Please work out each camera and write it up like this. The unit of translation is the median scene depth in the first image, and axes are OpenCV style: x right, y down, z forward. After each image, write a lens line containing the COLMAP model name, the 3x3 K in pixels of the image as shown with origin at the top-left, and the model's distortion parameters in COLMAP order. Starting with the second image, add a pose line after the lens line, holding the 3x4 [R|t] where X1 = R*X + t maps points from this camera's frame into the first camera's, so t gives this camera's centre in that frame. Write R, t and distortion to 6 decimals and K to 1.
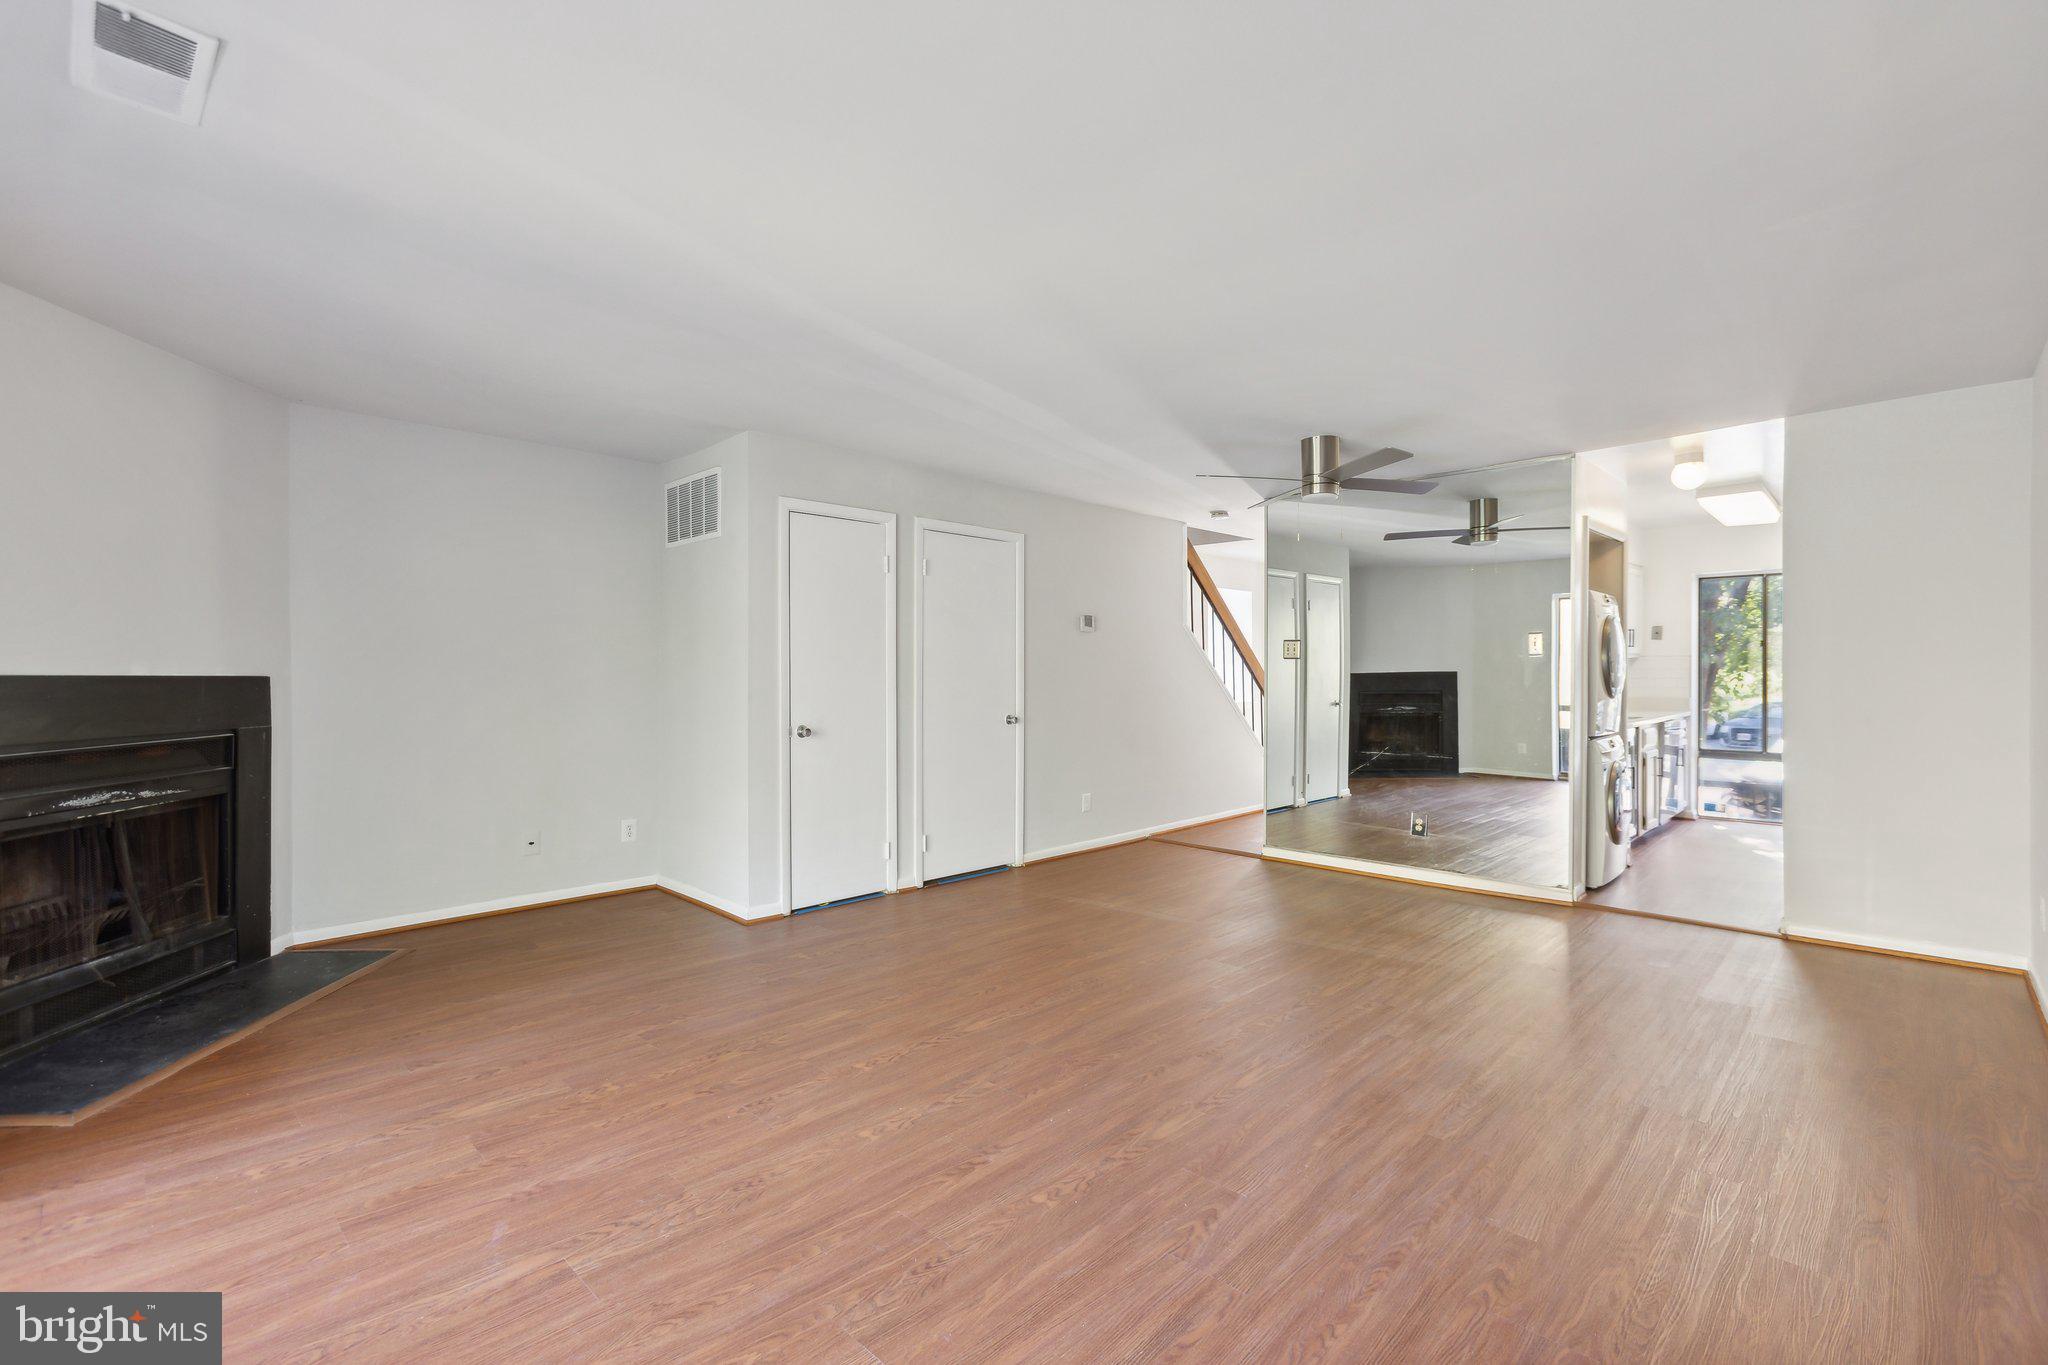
lens RADIAL K [[914.8, 0, 1014.2], [0, 914.8, 676.4], [0, 0, 1]] dist [-0.009605, 0.007297]
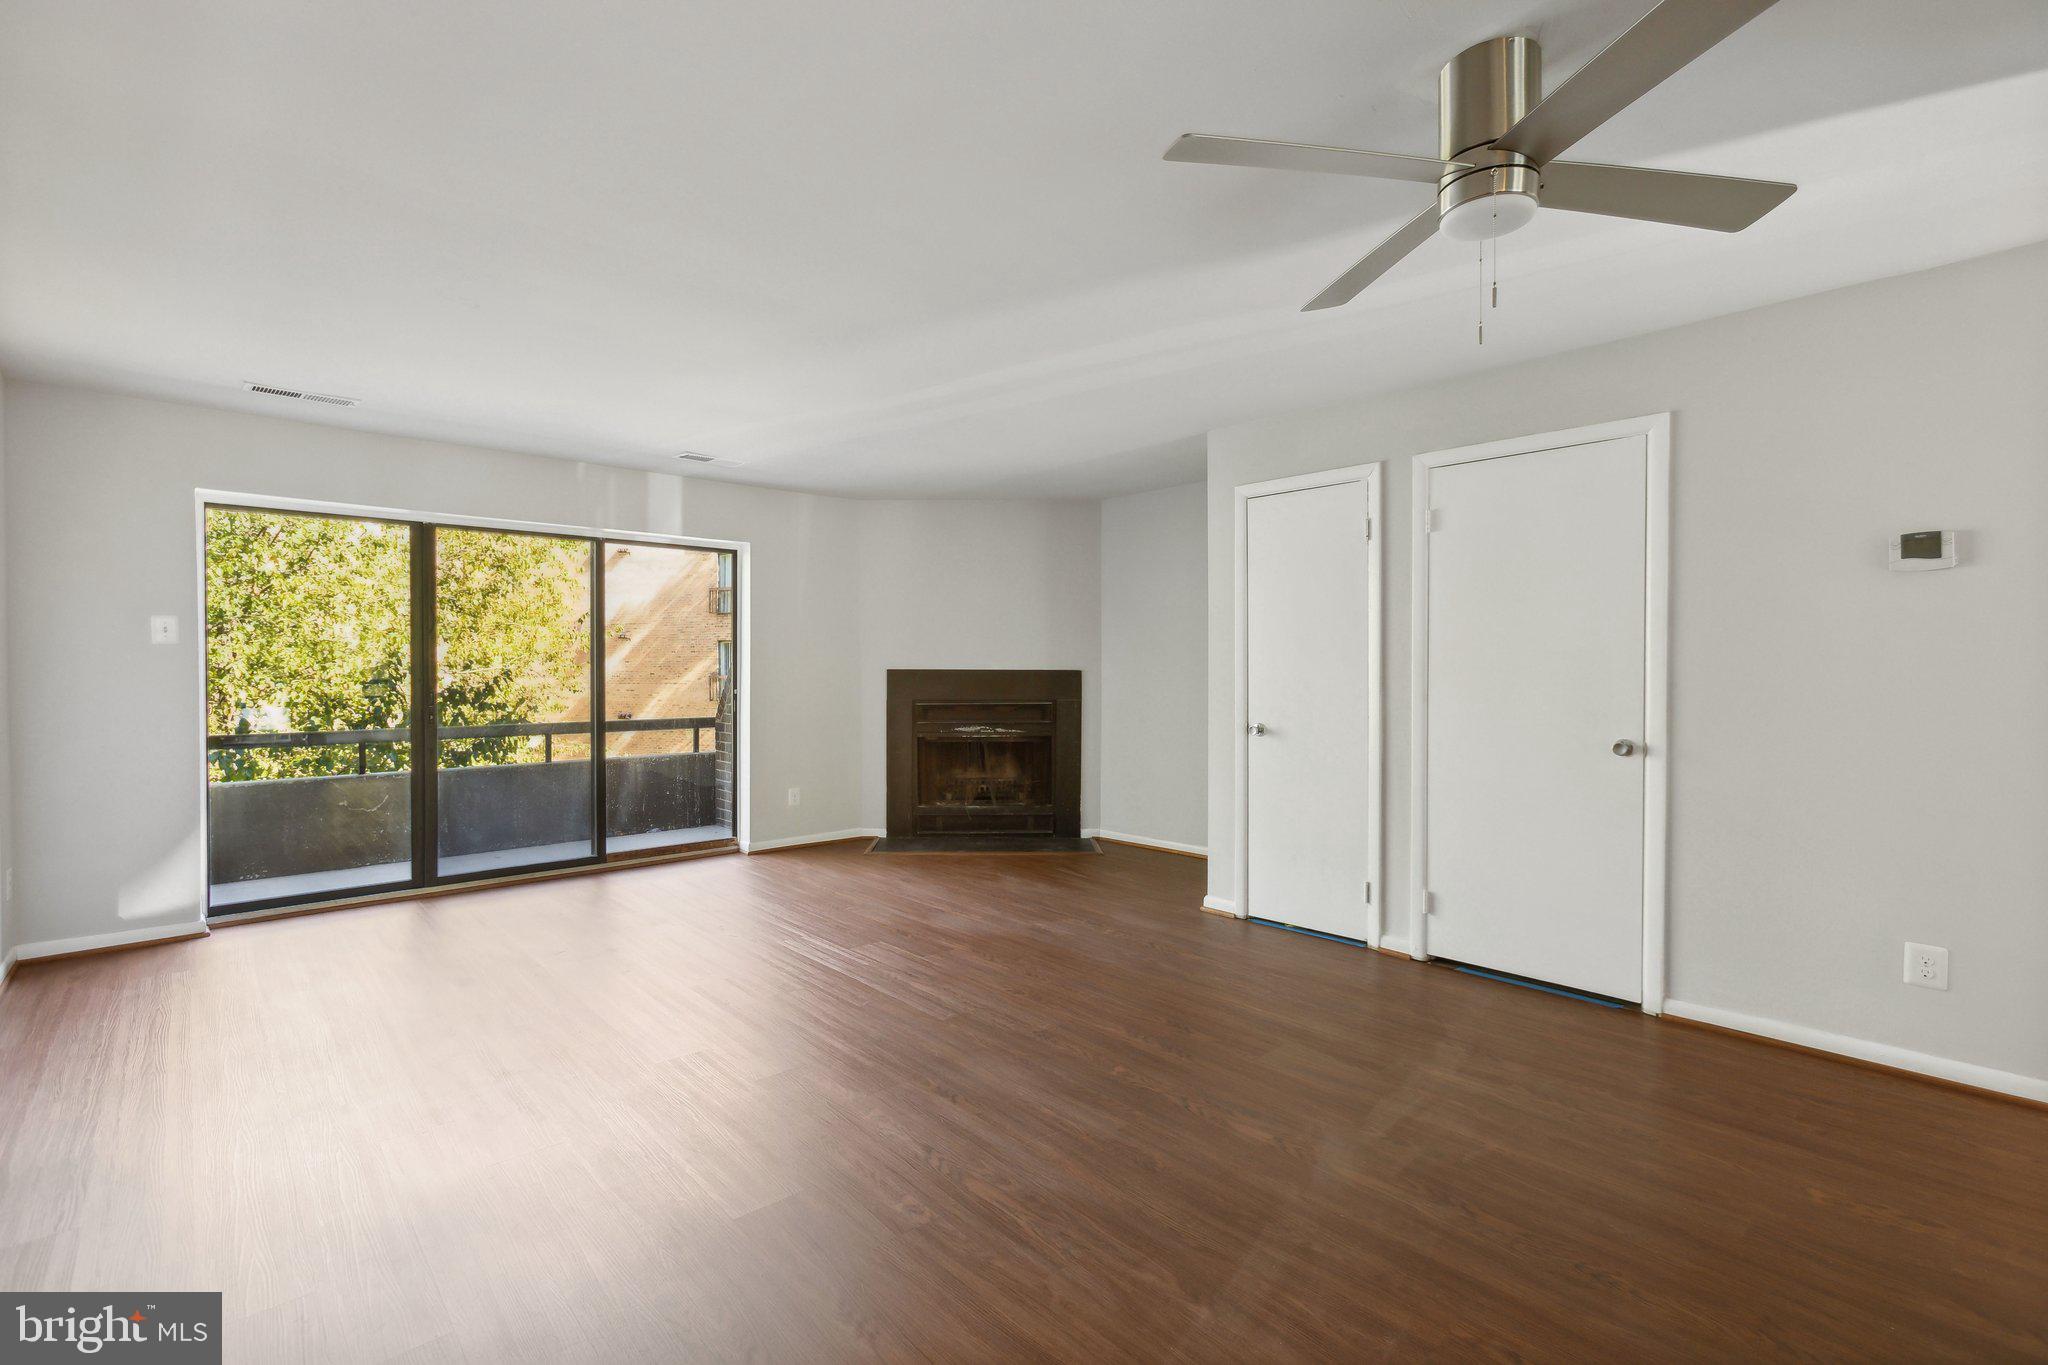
lens RADIAL K [[914.8, 0, 1011.1], [0, 914.8, 667.7], [0, 0, 1]] dist [-0.009605, 0.007297]
pose [[-0.050742, -0.003682, -0.998705, 0.859462], [-0.004528, 0.999984, -0.003456, 0.001345], [0.998702, 0.004347, -0.050758, 0.951680]]
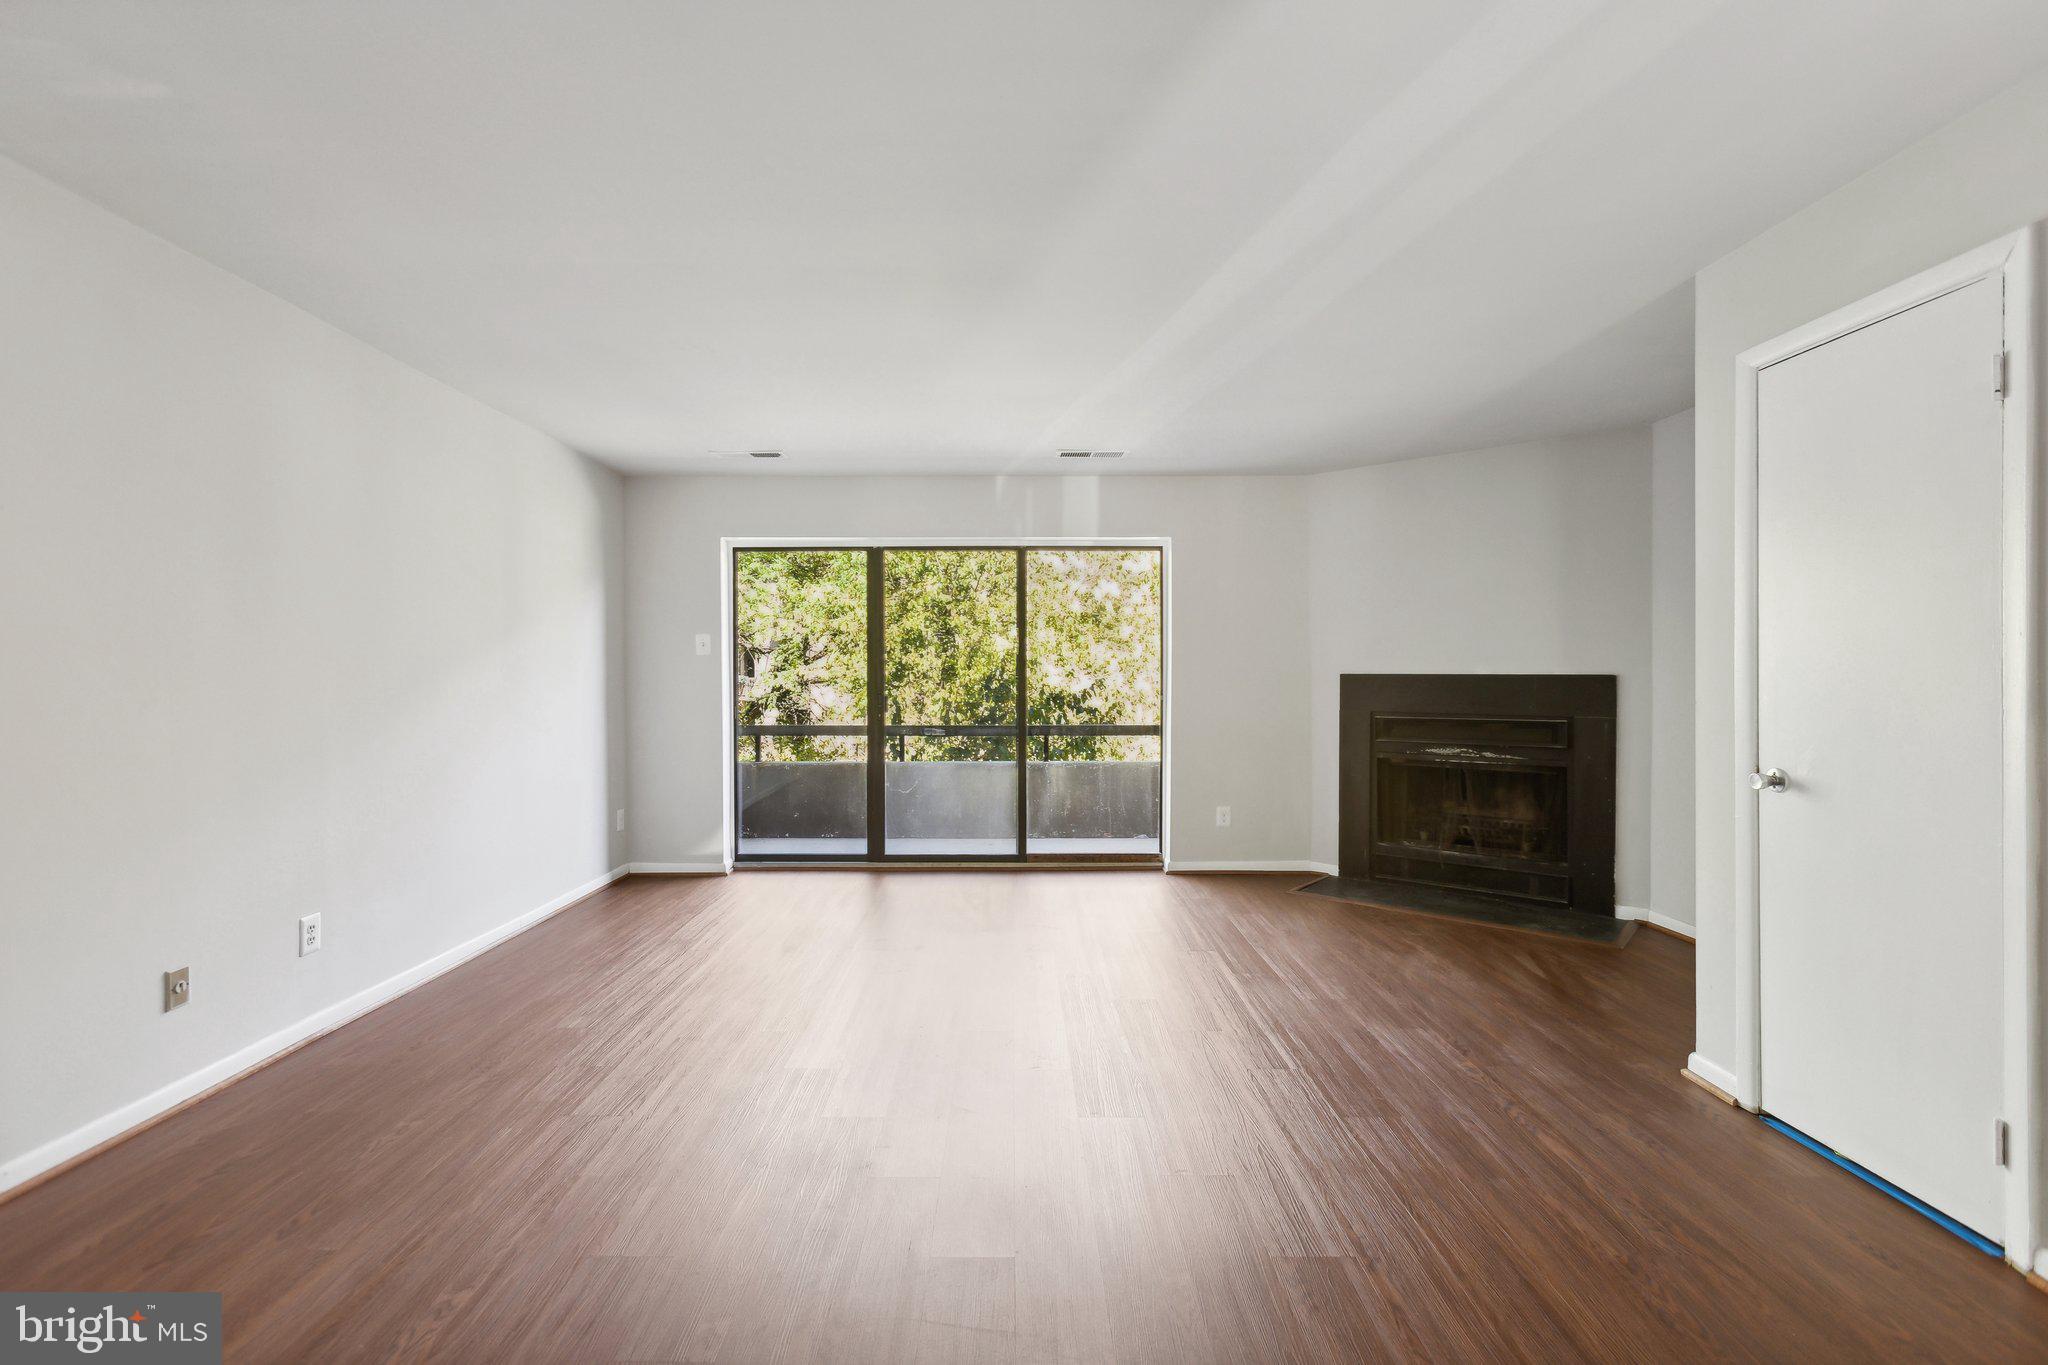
lens RADIAL K [[914.8, 0, 1019.4], [0, 914.8, 676.5], [0, 0, 1]] dist [-0.009605, 0.007297]
pose [[-0.703012, -0.001200, -0.711177, 0.529169], [-0.004147, 0.999988, 0.002413, 0.002200], [0.711166, 0.004646, -0.703009, 1.266826]]
